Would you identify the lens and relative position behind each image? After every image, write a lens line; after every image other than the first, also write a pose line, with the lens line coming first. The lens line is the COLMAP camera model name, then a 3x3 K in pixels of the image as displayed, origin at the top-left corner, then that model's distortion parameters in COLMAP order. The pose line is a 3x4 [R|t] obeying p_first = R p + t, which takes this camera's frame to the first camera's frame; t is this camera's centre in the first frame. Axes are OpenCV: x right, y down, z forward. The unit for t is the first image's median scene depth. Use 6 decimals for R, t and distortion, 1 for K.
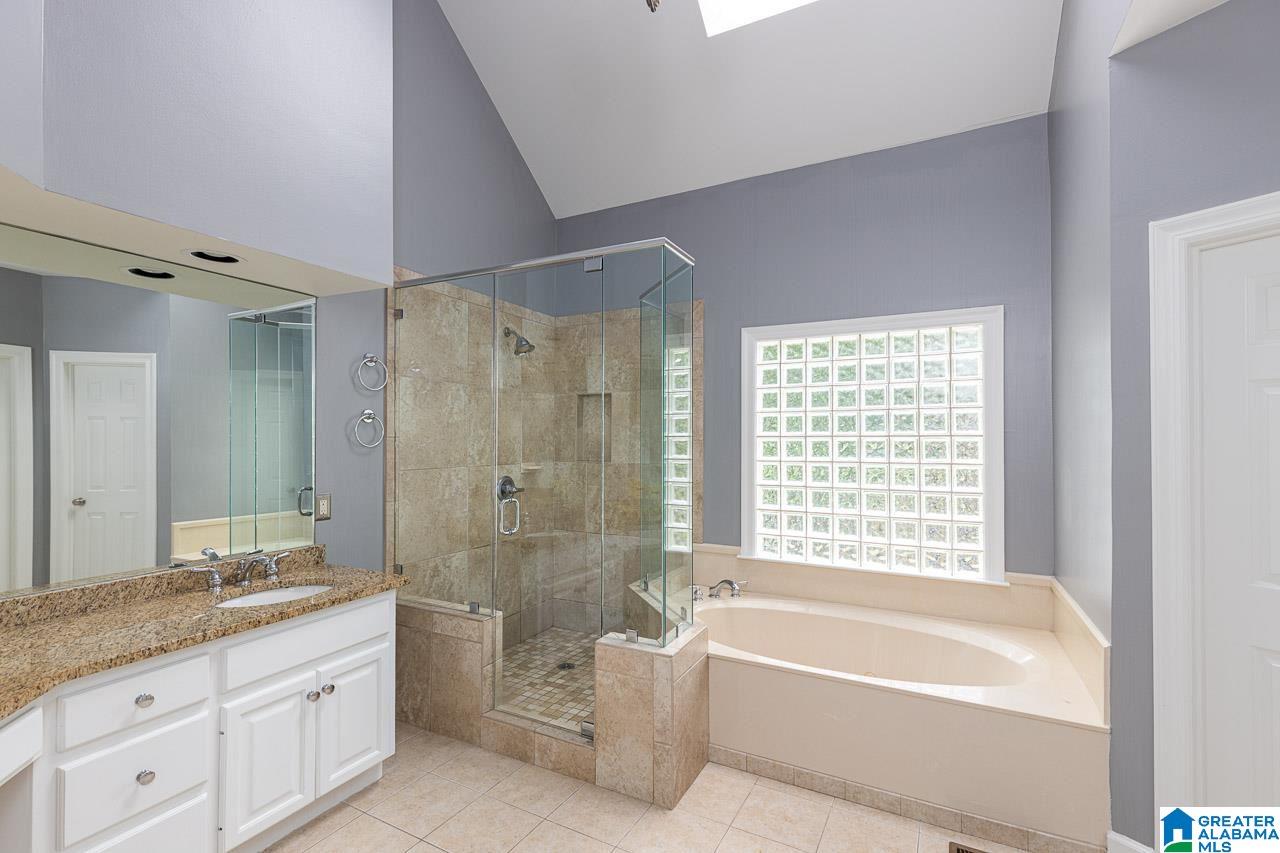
lens RADIAL K [[576.9, 0, 639.6], [0, 576.9, 429.1], [0, 0, 1]] dist [0.000983, 0.000062]
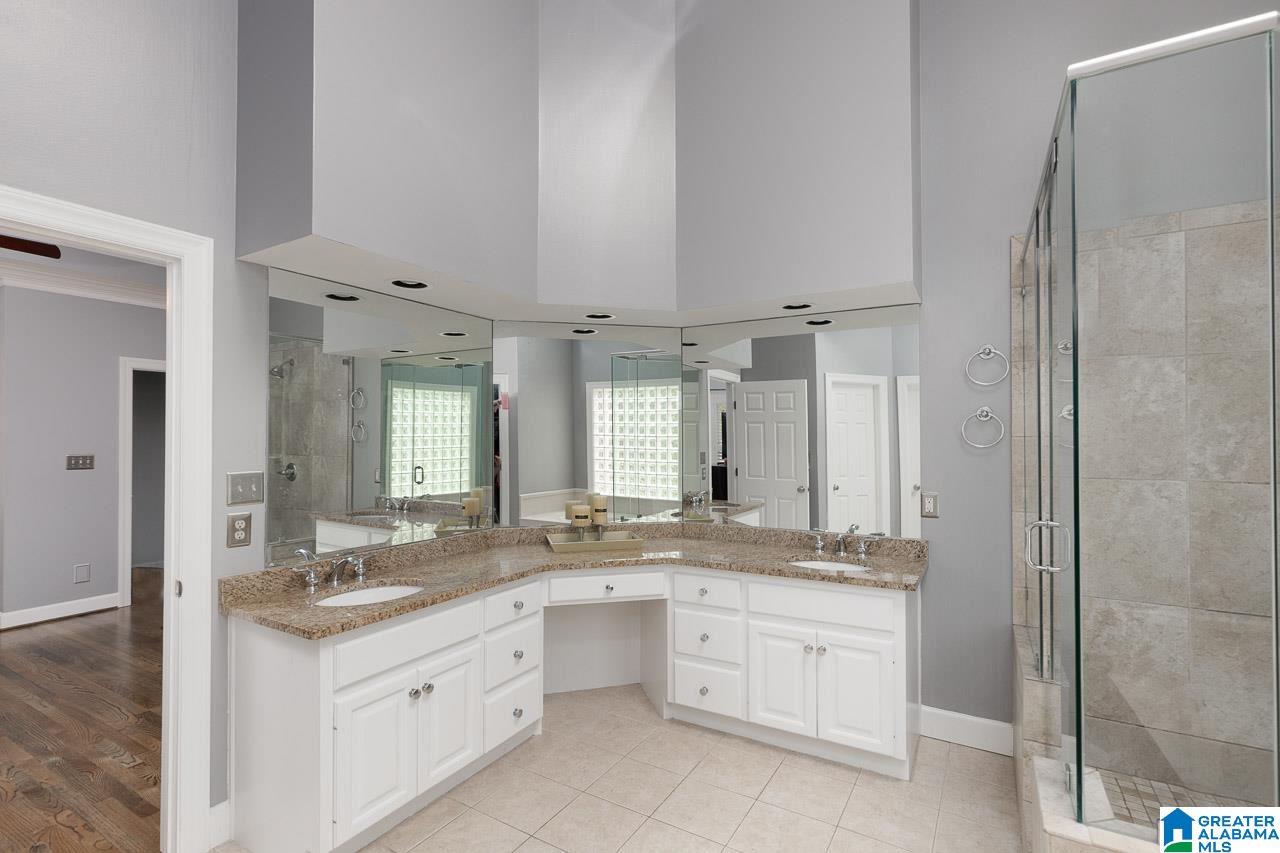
lens RADIAL K [[576.9, 0, 639.6], [0, 576.9, 429.1], [0, 0, 1]] dist [0.000983, 0.000062]
pose [[-0.044956, -0.021120, -0.998766, 0.648439], [0.017733, 0.999602, -0.021936, 0.016491], [0.998832, -0.018698, -0.044564, 0.672571]]
